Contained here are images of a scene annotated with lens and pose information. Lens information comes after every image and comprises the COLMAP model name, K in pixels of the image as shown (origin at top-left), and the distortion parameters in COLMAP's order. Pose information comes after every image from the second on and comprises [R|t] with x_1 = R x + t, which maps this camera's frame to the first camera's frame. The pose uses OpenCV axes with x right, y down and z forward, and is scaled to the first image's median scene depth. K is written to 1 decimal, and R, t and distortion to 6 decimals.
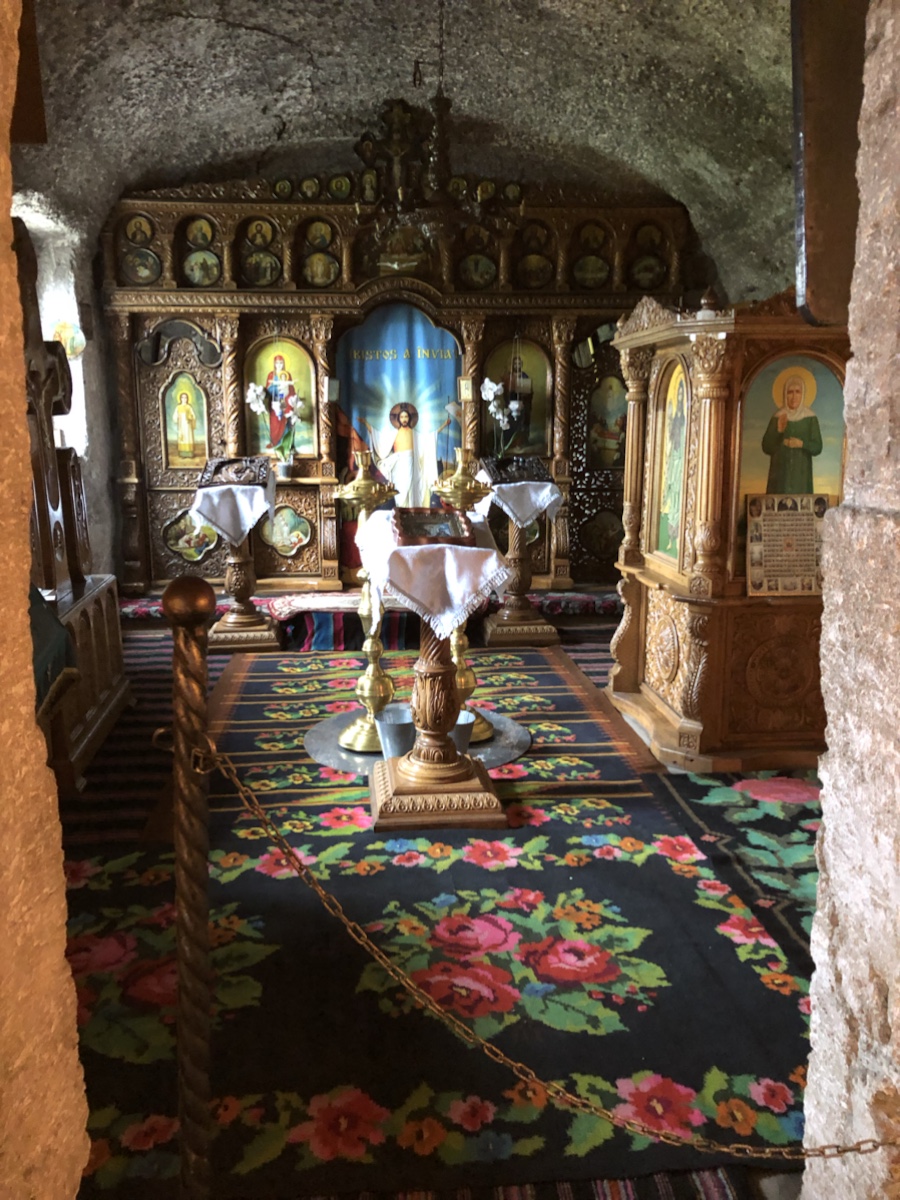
lens RADIAL K [[969.4, 0, 439.8], [0, 969.4, 587.7], [0, 0, 1]] dist [0.015239, -0.024476]
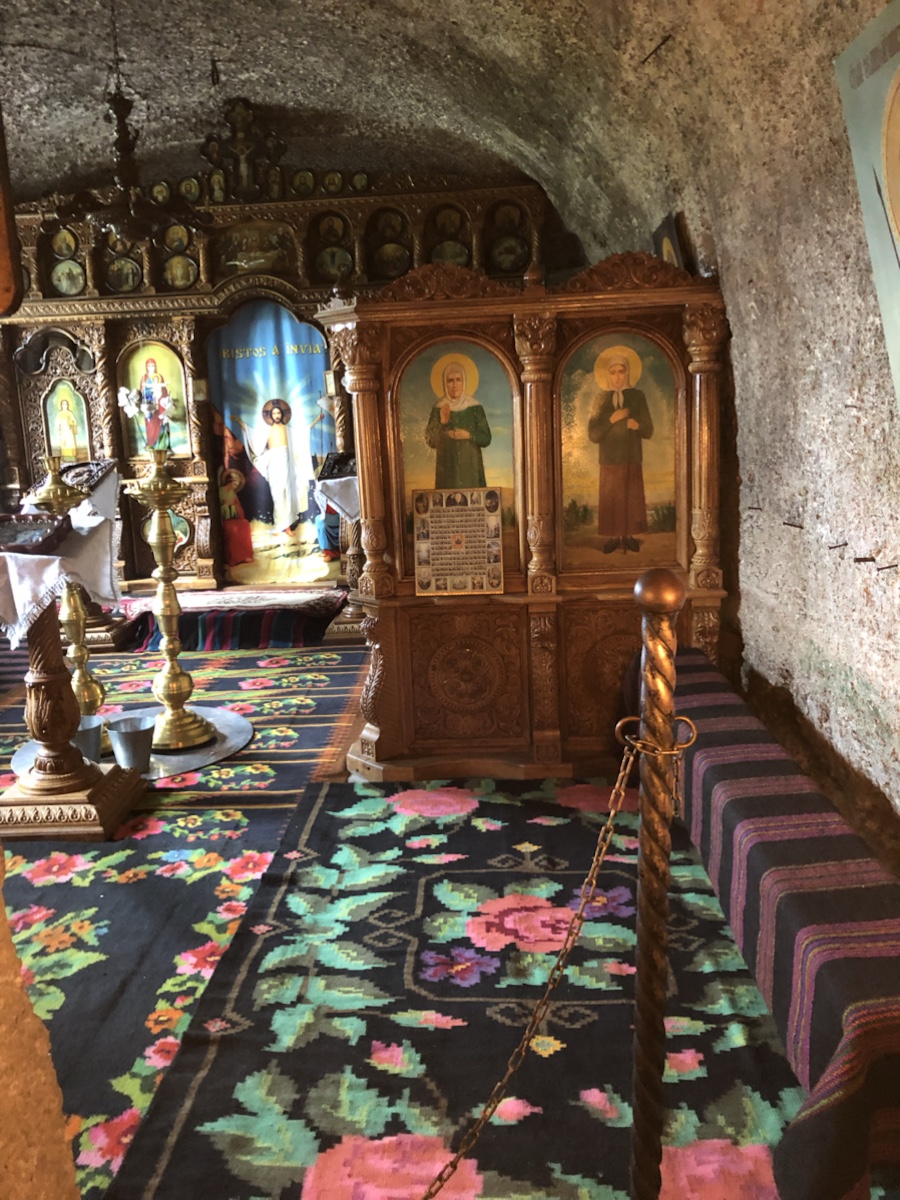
lens RADIAL K [[969.4, 0, 452.9], [0, 969.4, 568.5], [0, 0, 1]] dist [0.015239, -0.024476]
pose [[0.991135, -0.020824, -0.131219, 0.291371], [0.020162, 0.999776, -0.006378, -0.007348], [0.131323, 0.003676, 0.991333, 0.038429]]
